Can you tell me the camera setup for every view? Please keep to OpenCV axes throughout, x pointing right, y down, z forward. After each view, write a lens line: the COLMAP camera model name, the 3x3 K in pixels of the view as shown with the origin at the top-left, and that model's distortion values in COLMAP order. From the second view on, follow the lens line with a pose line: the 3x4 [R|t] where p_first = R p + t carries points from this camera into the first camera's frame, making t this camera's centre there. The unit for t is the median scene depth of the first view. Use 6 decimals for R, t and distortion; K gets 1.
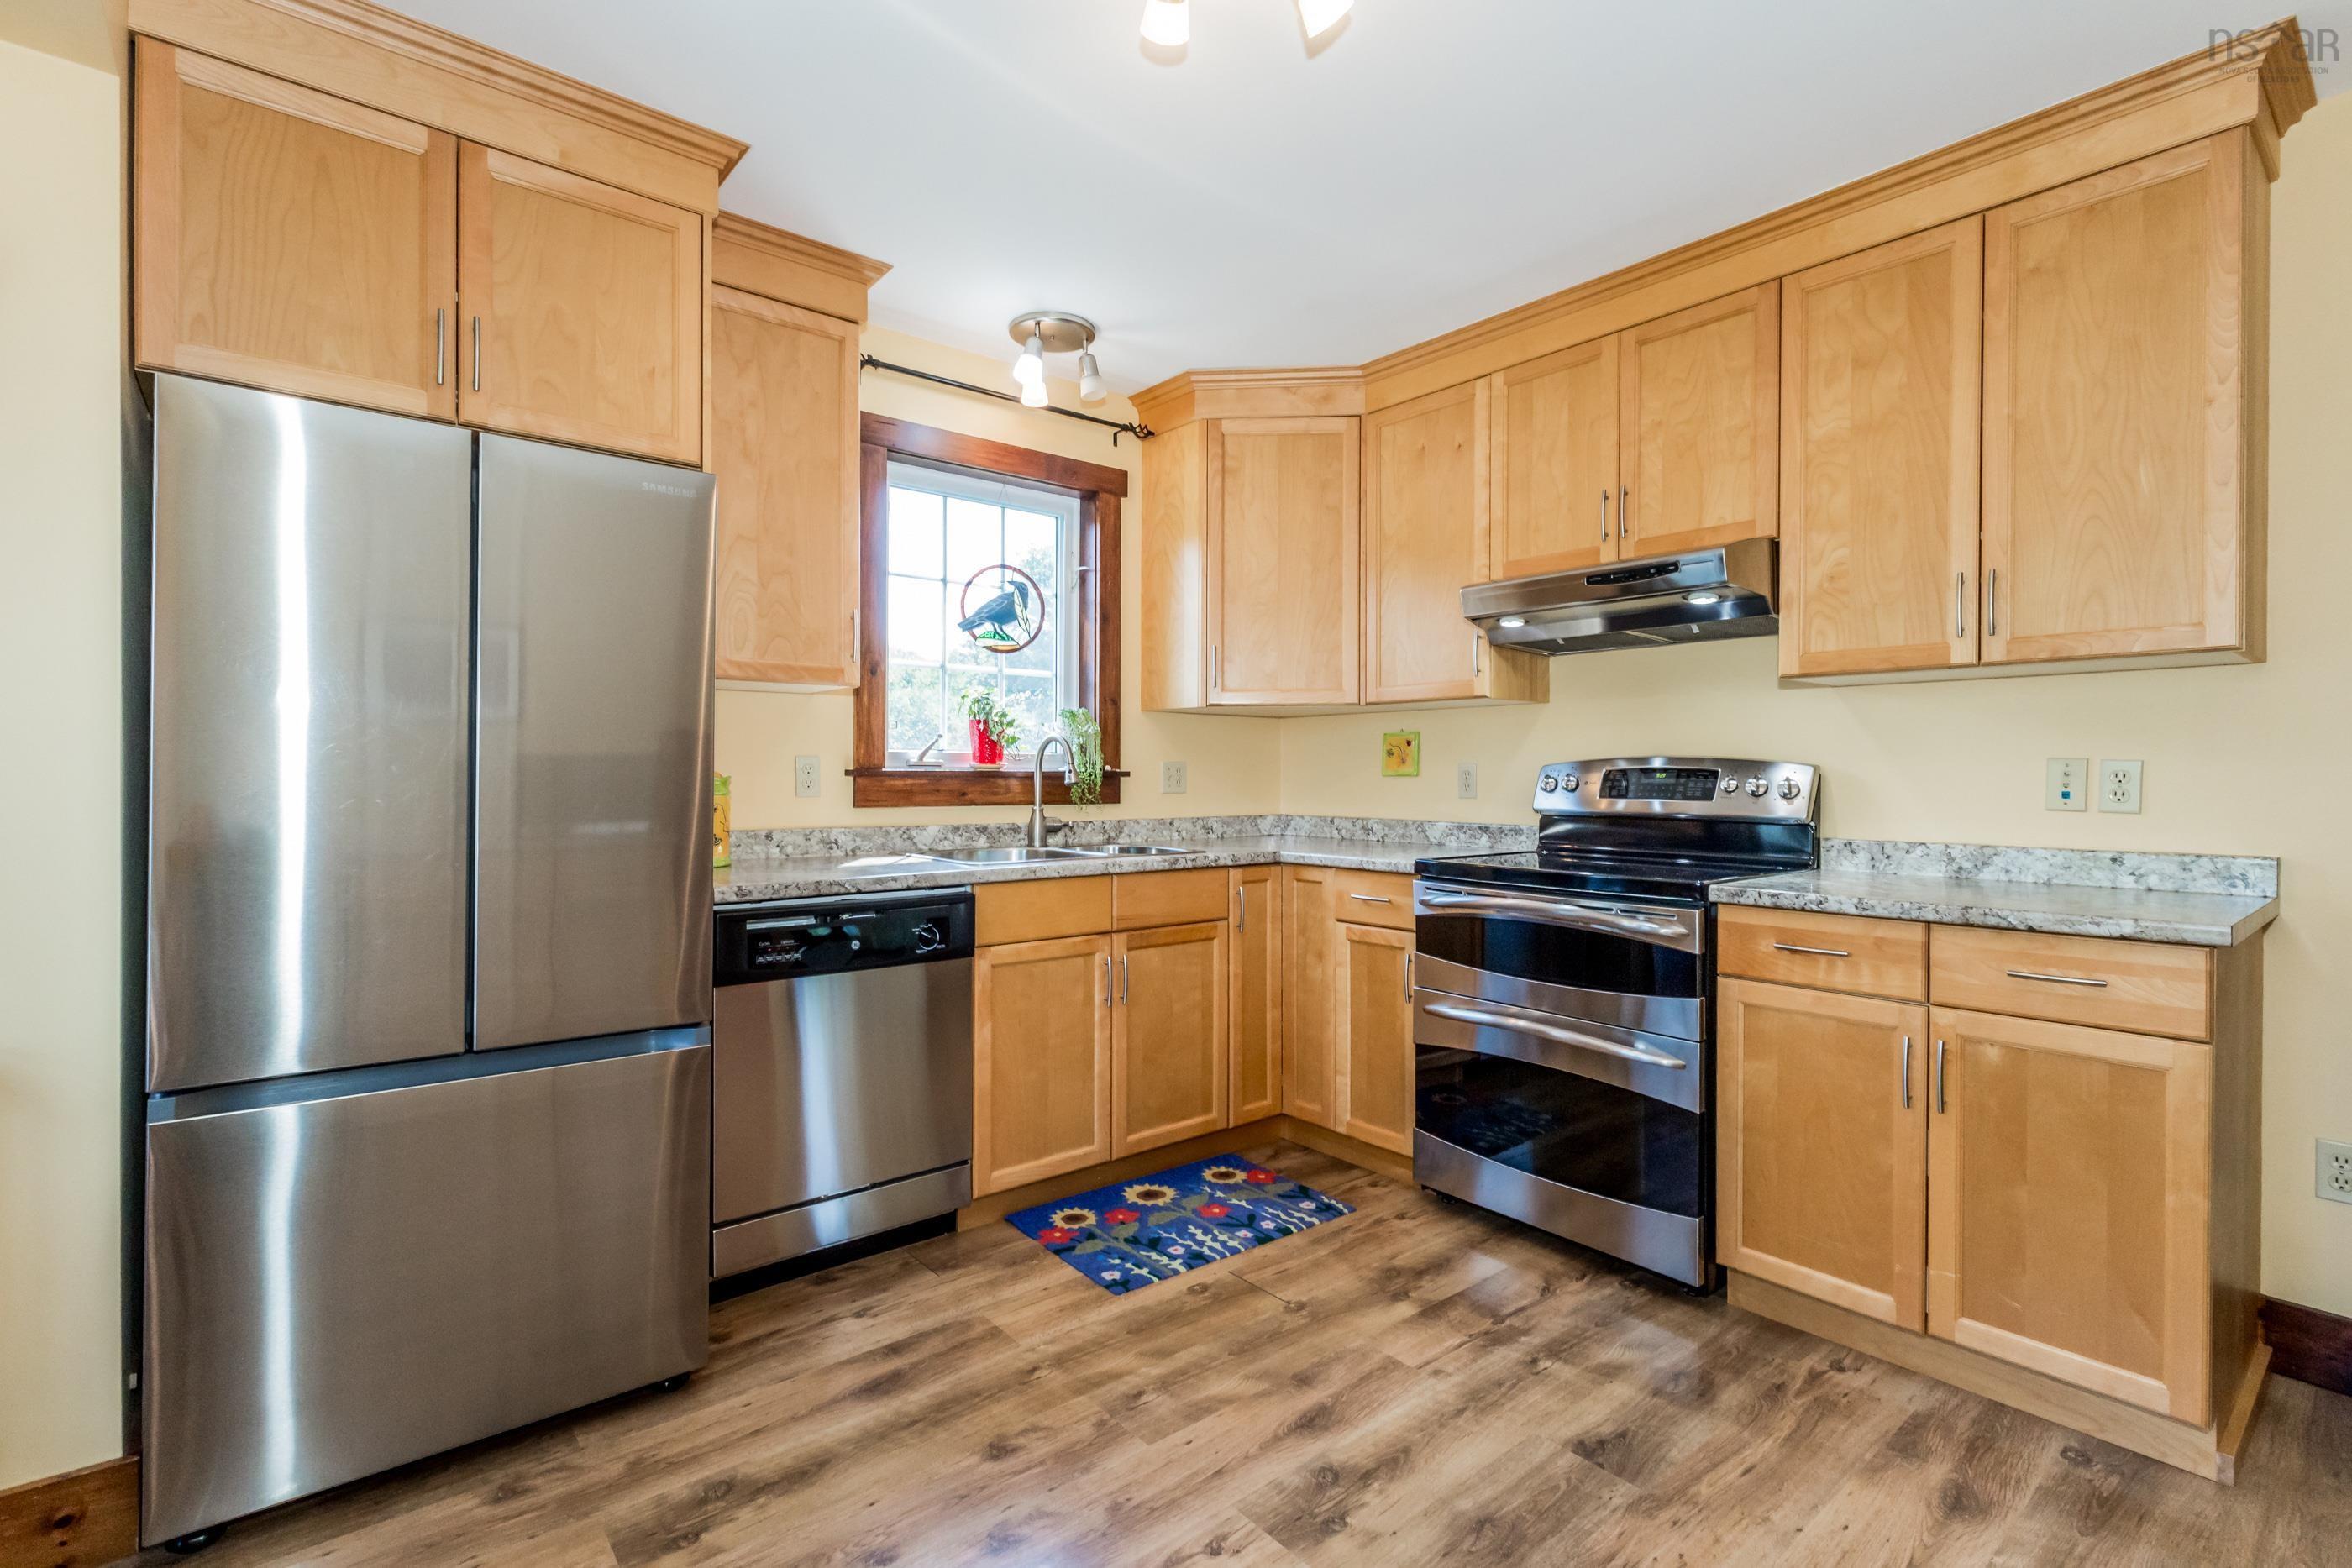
lens RADIAL K [[1078.6, 0, 1183.1], [0, 1078.6, 780.7], [0, 0, 1]] dist [0.002429, 0.000847]
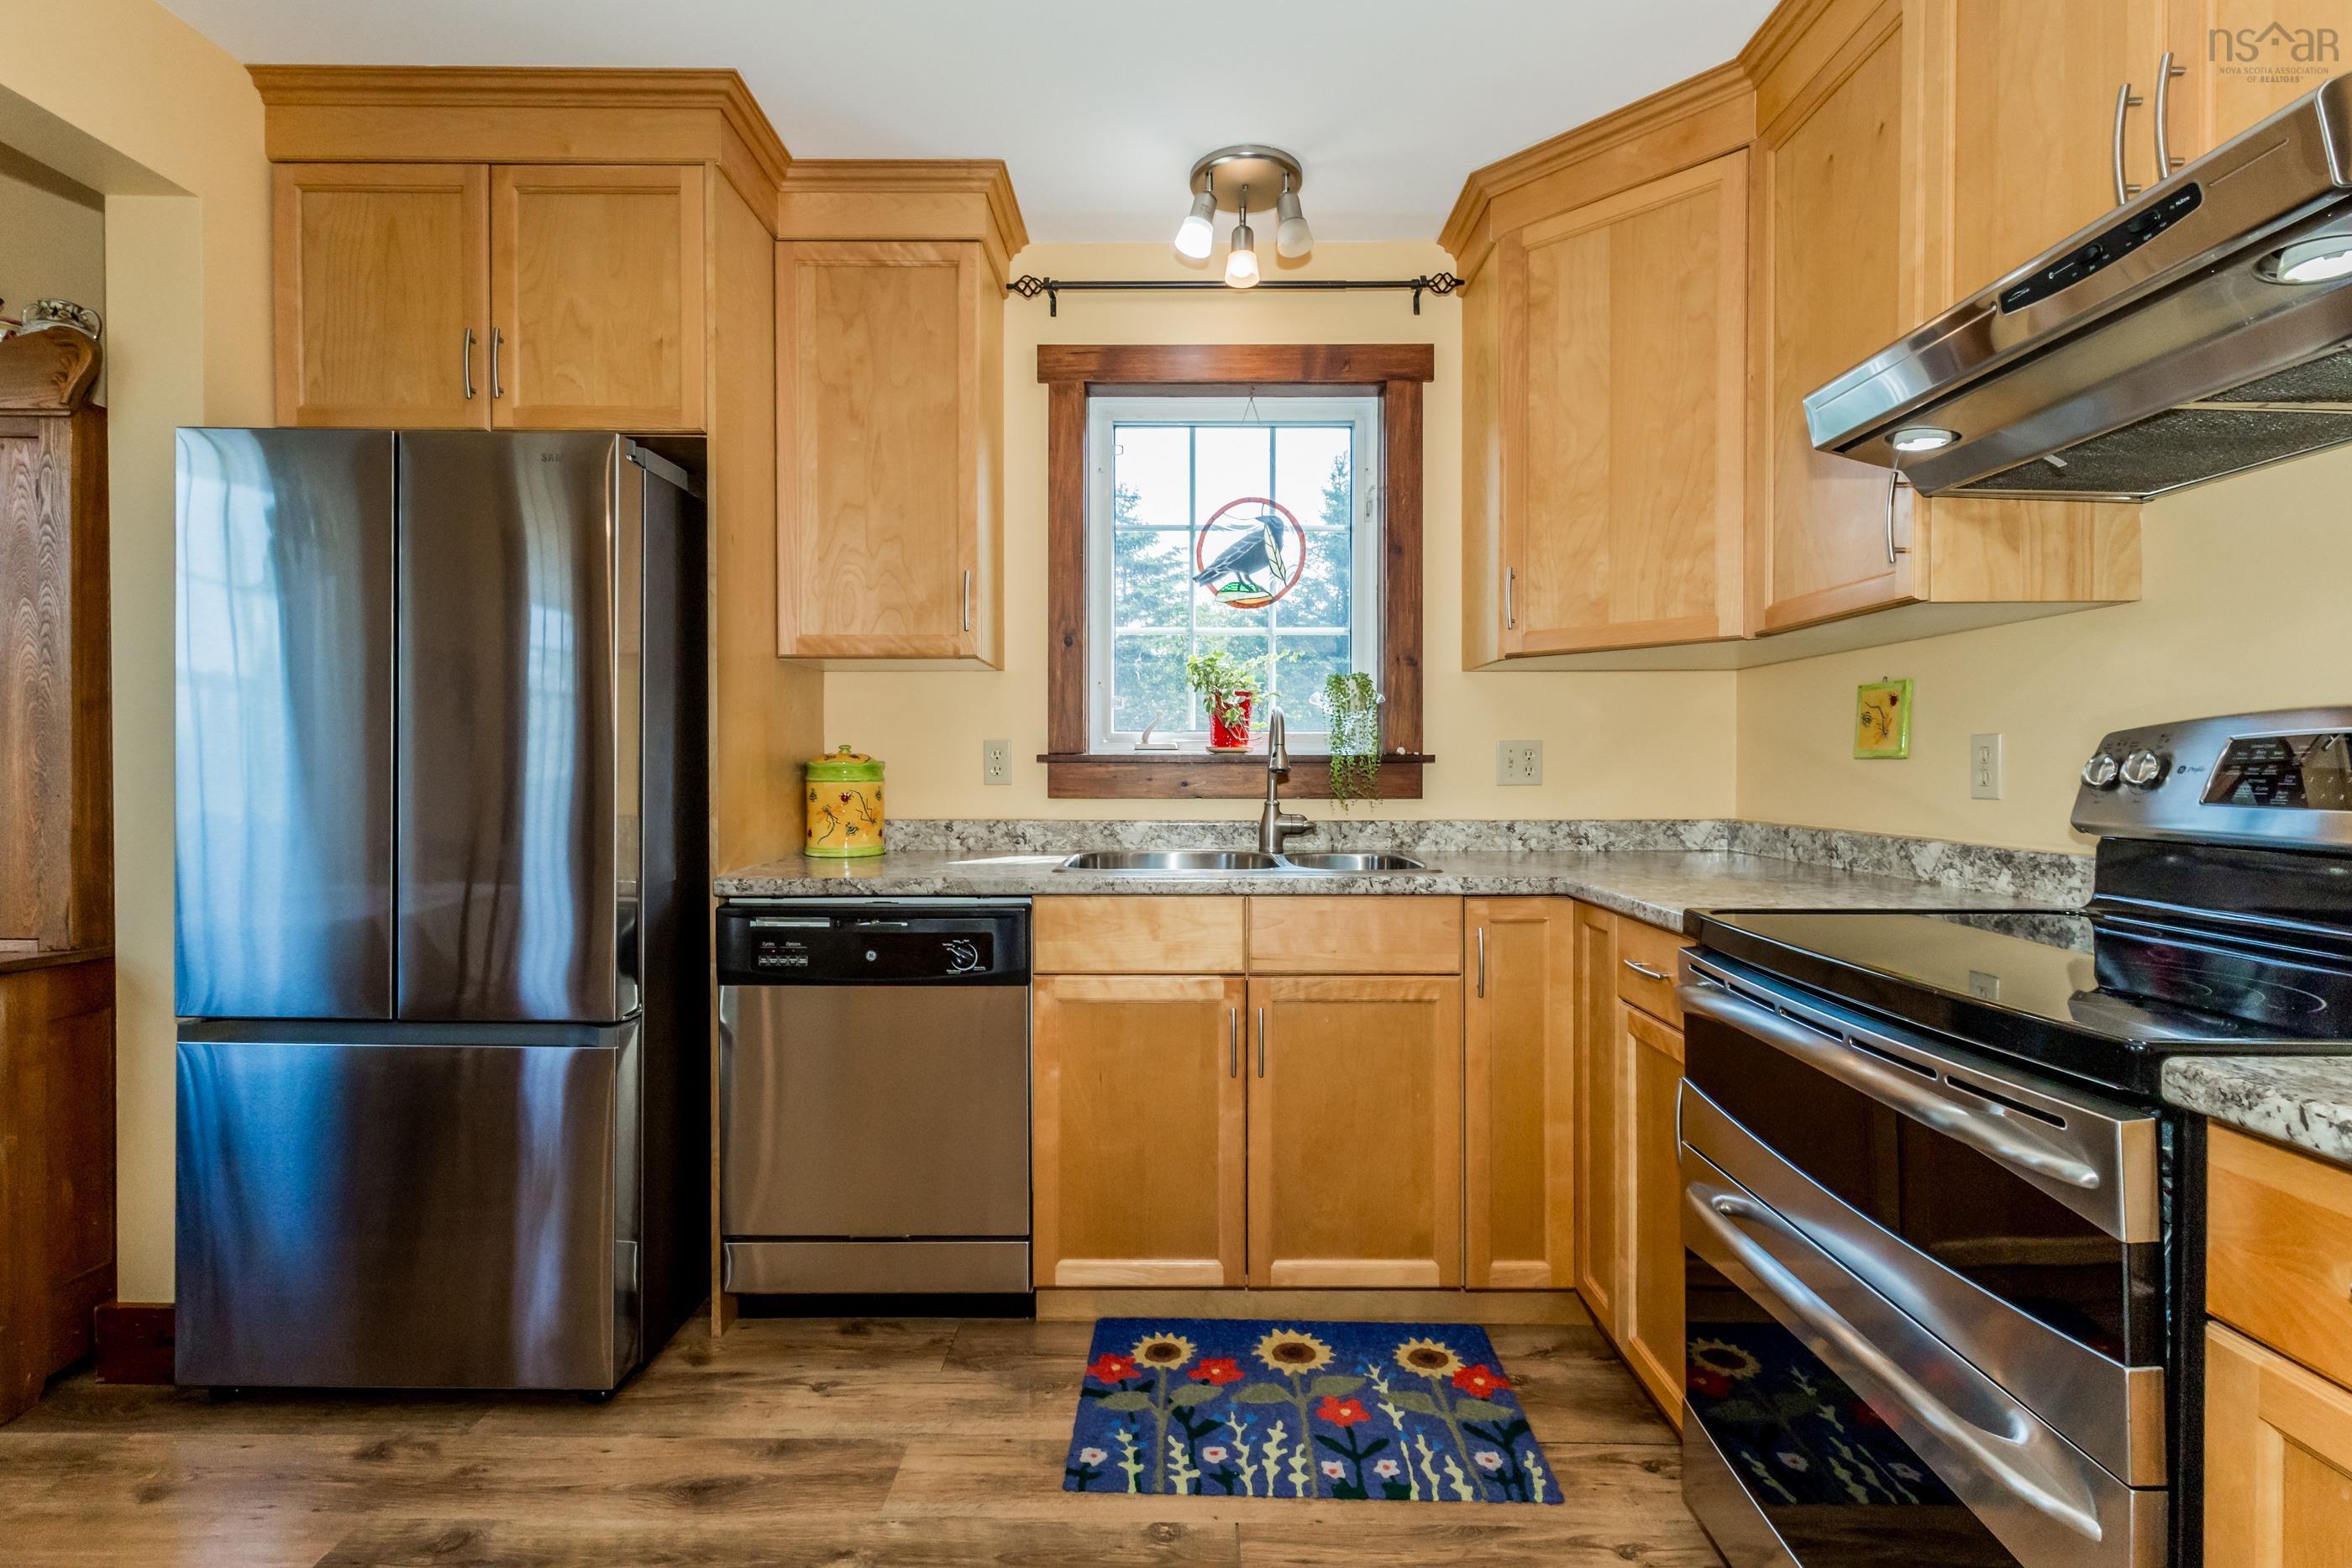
lens RADIAL K [[1085.9, 0, 1179.3], [0, 1085.9, 779.5], [0, 0, 1]] dist [0.002895, 0.000643]
pose [[0.764783, 0.005722, -0.644262, 0.388875], [-0.001167, 0.999971, 0.007497, 0.003705], [0.644287, -0.004982, 0.764768, 0.431955]]
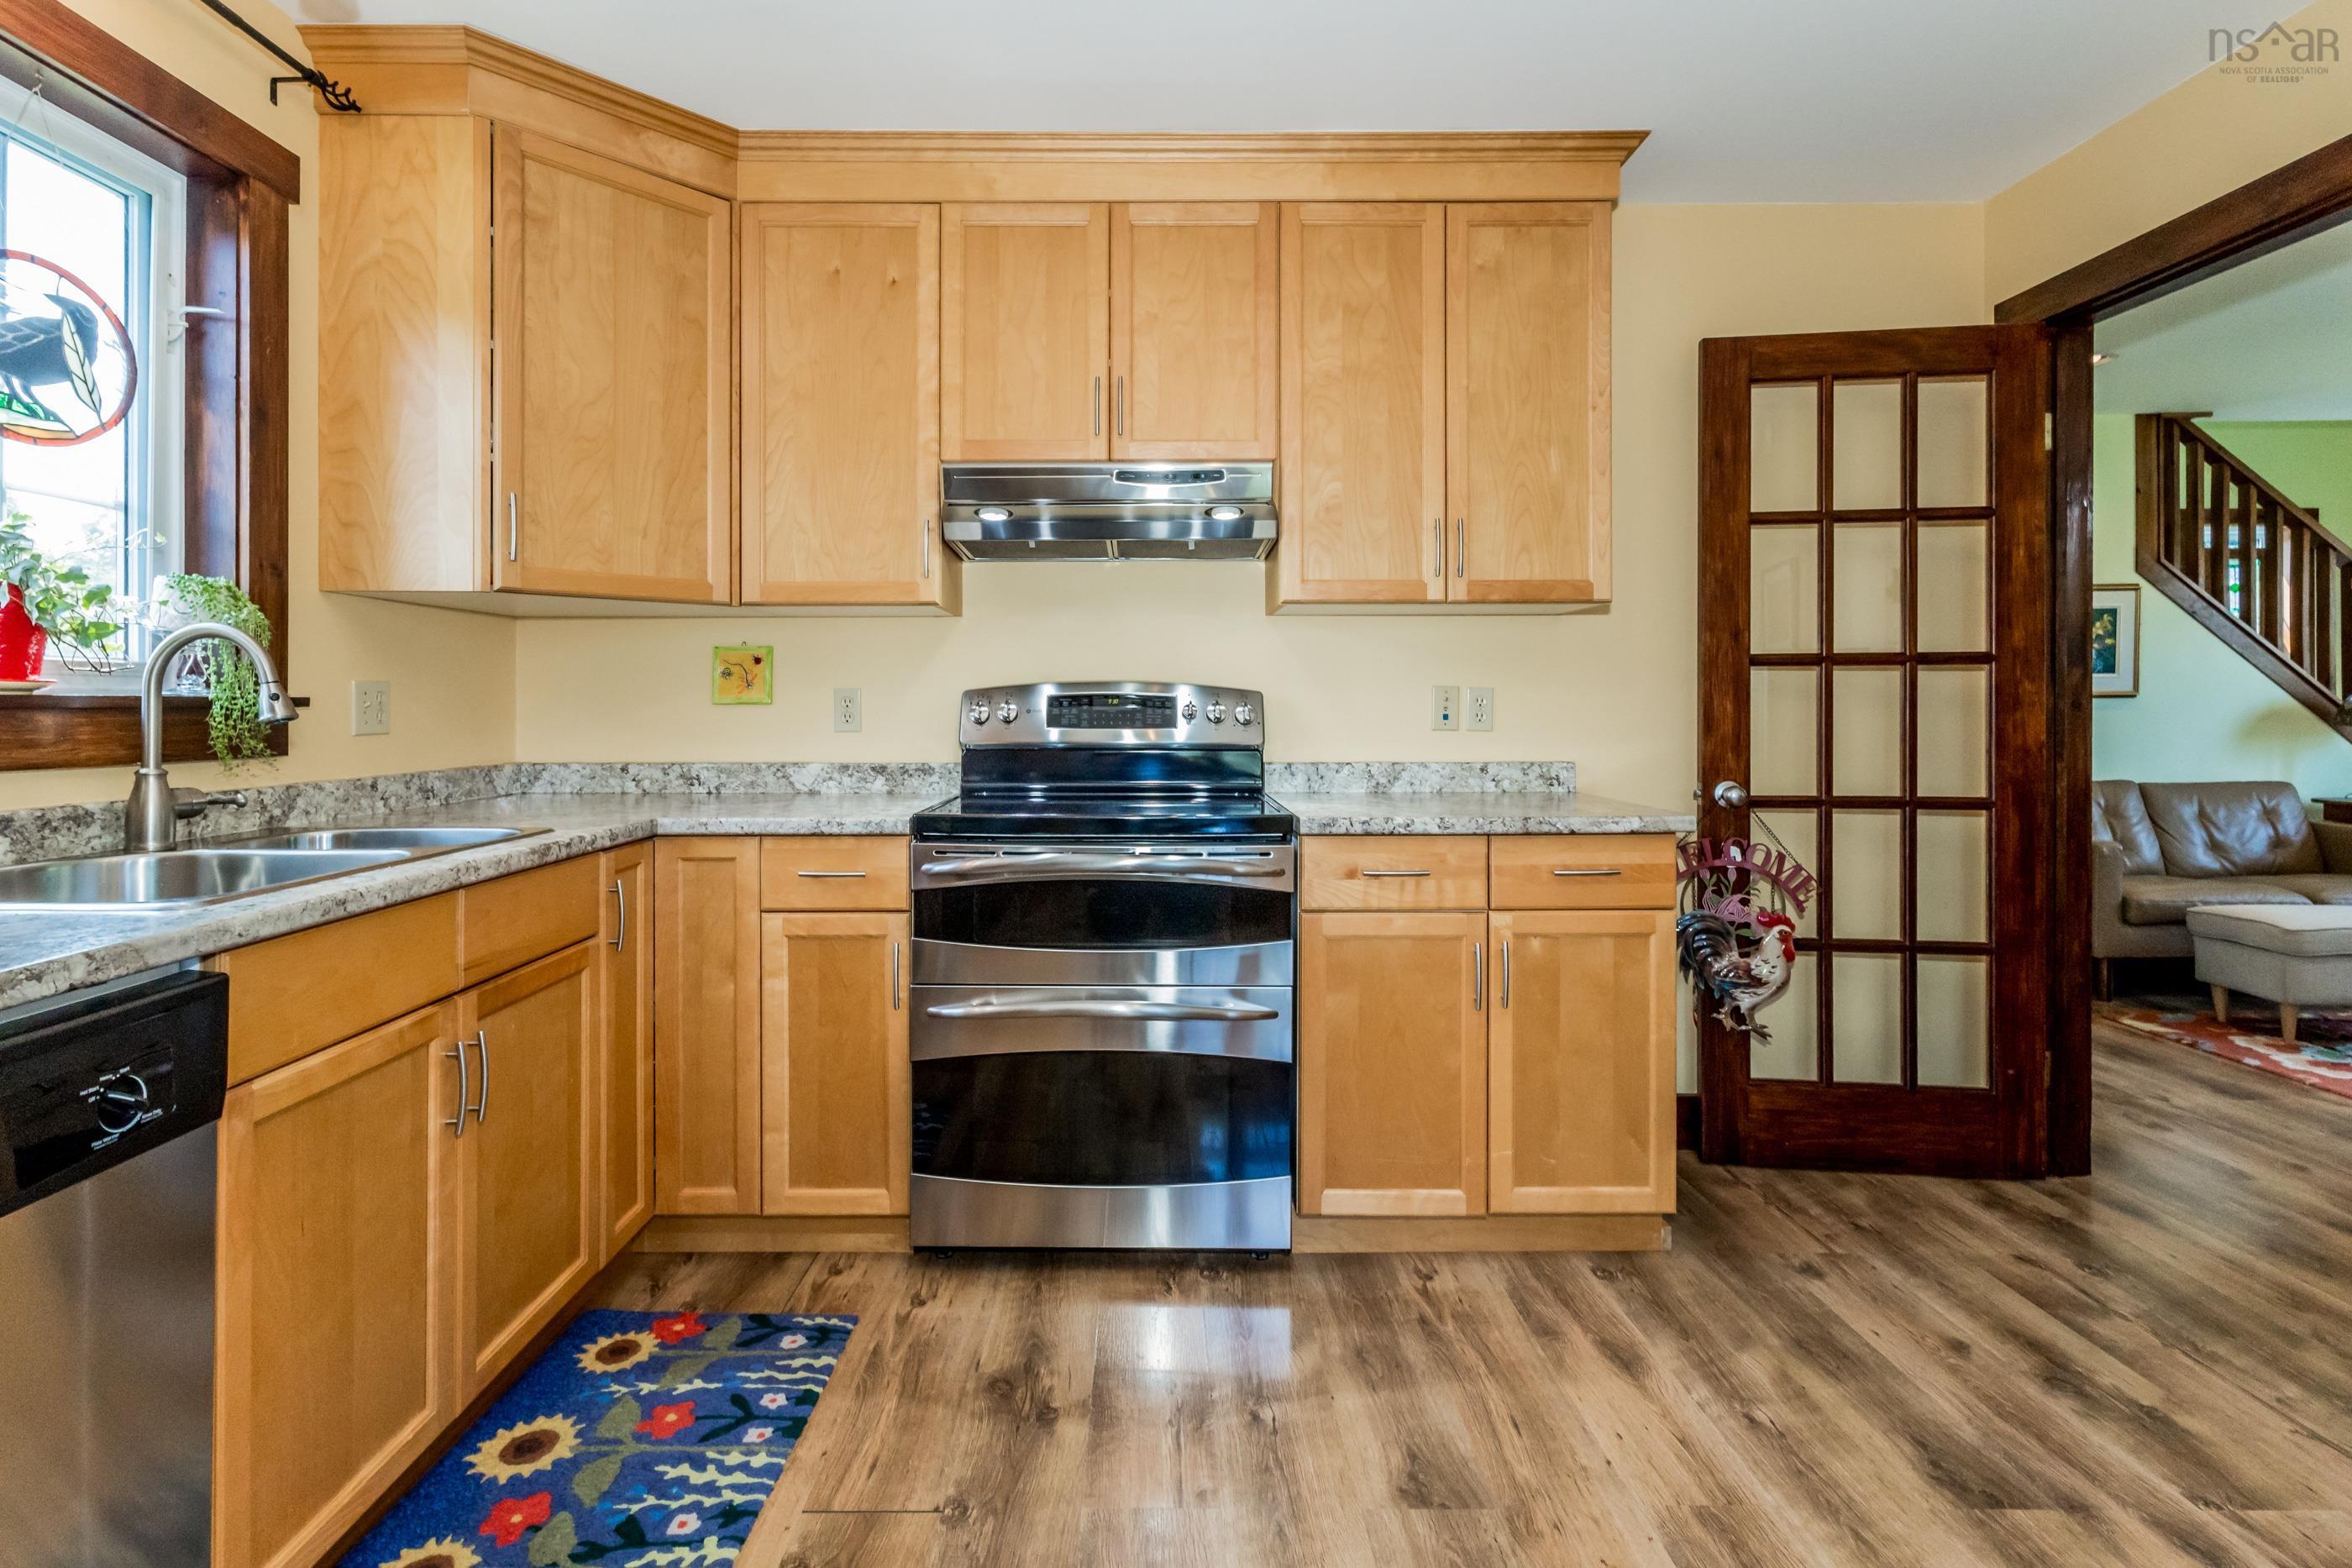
lens RADIAL K [[1109.0, 0, 1147.1], [0, 1109.0, 706.1], [0, 0, 1]] dist [-0.000039, 0.001066]
pose [[0.640393, -0.003859, 0.768038, -0.281753], [0.008073, 0.999966, -0.001707, 0.000391], [-0.768005, 0.007294, 0.640402, 0.398113]]
